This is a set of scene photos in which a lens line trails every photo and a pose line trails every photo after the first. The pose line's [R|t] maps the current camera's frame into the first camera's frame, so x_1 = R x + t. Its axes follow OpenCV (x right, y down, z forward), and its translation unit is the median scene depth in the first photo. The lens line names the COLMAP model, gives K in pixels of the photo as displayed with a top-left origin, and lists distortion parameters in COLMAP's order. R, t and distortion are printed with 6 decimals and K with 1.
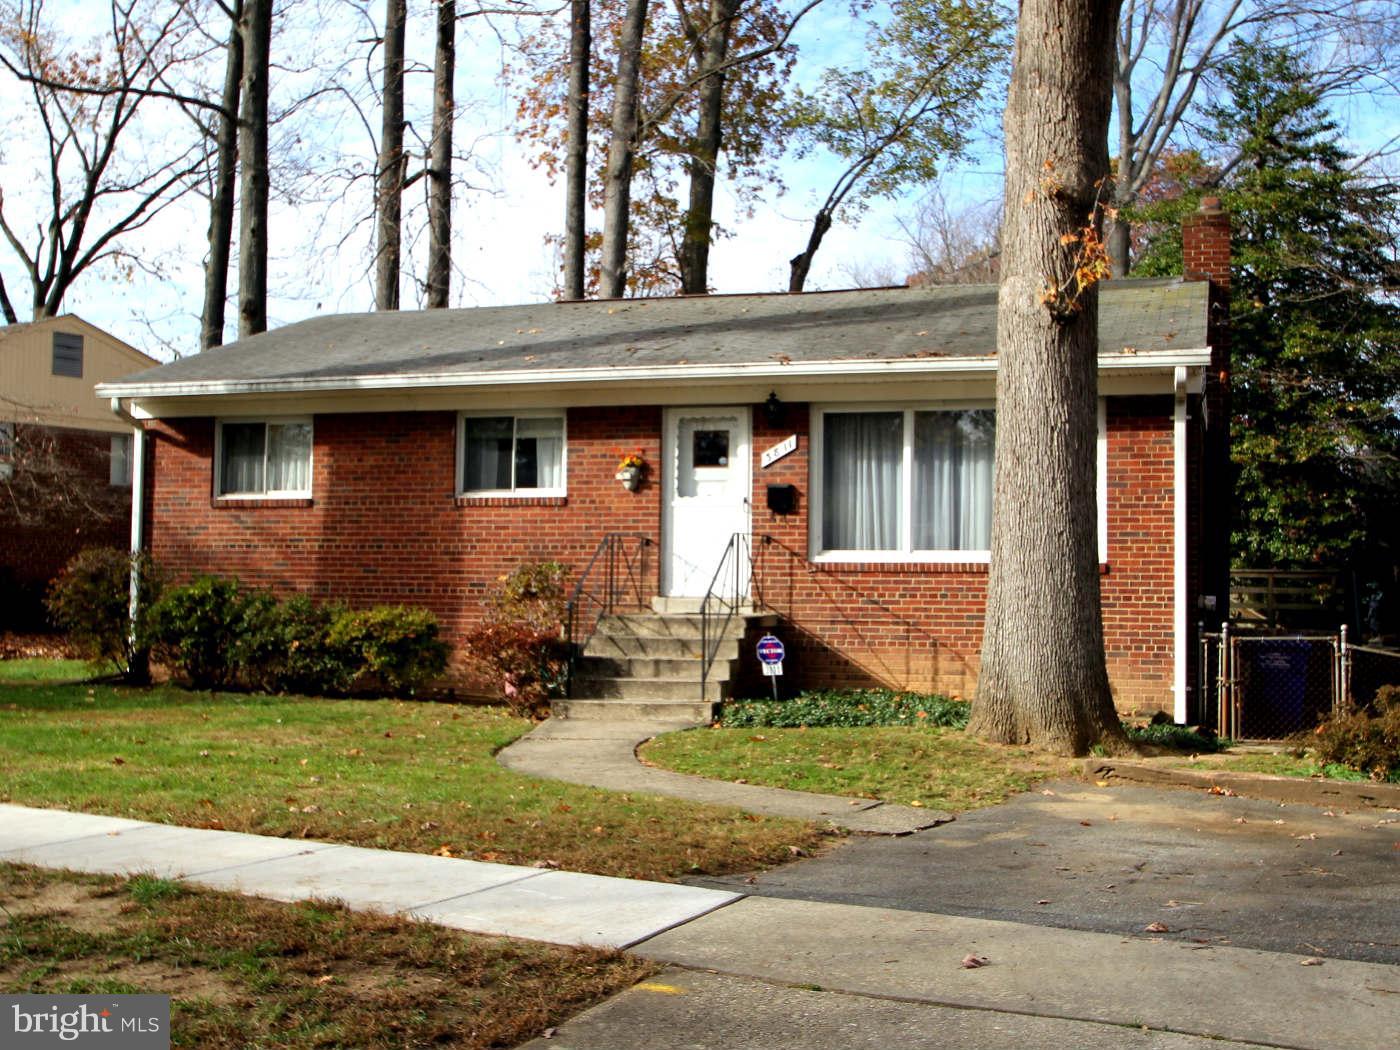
lens RADIAL K [[905.2, 0, 700.0], [0, 905.2, 525.0], [0, 0, 1]] dist [-0.016621, 0.002435]
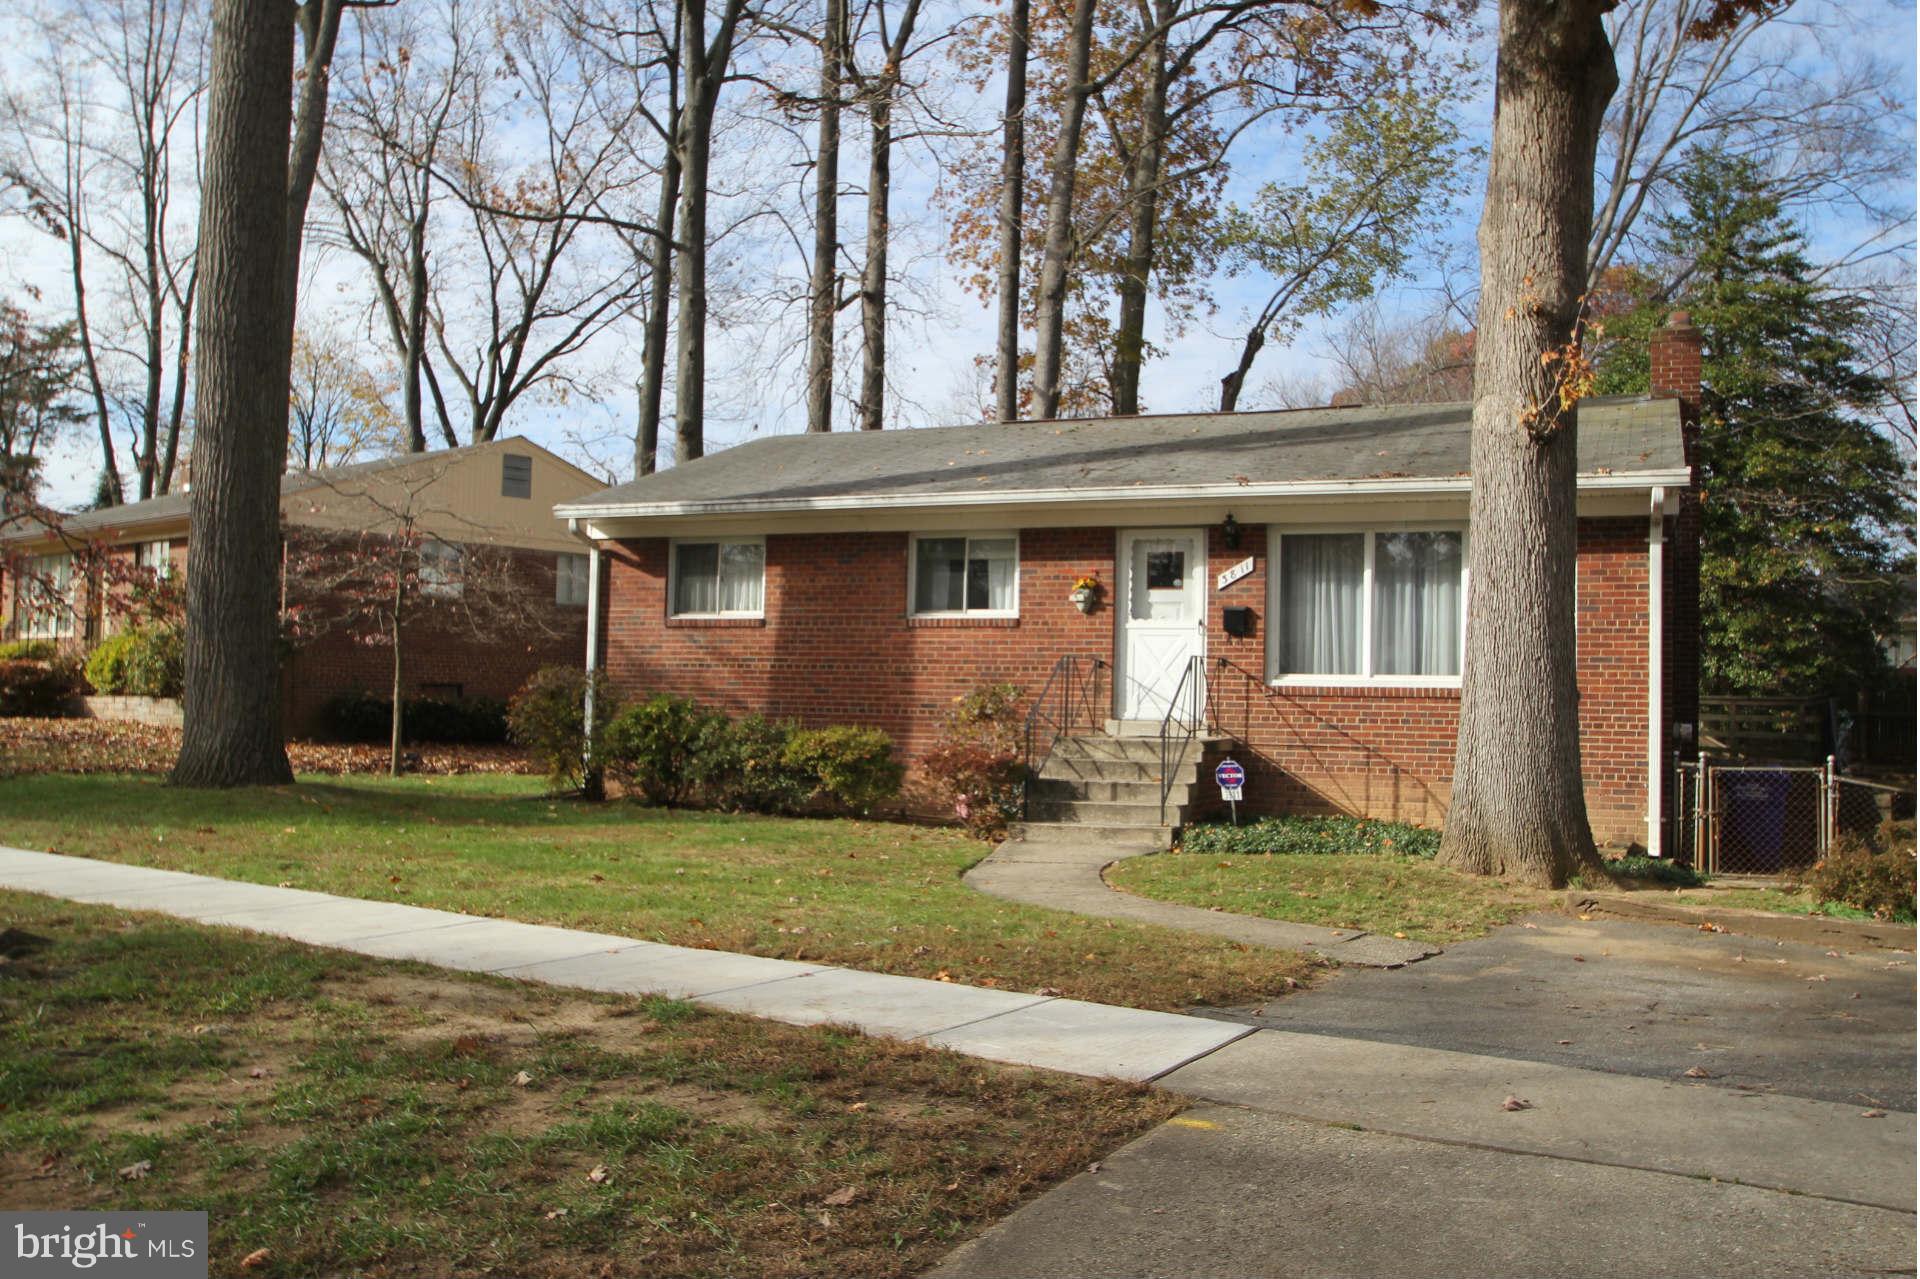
lens RADIAL K [[895.8, 0, 960.4], [0, 895.8, 636.5], [0, 0, 1]] dist [-0.013091, 0.000964]
pose [[0.998888, 0.005852, -0.046785, -0.167040], [-0.005981, 0.999979, -0.002606, -0.008158], [0.046769, 0.002882, 0.998902, 0.010705]]
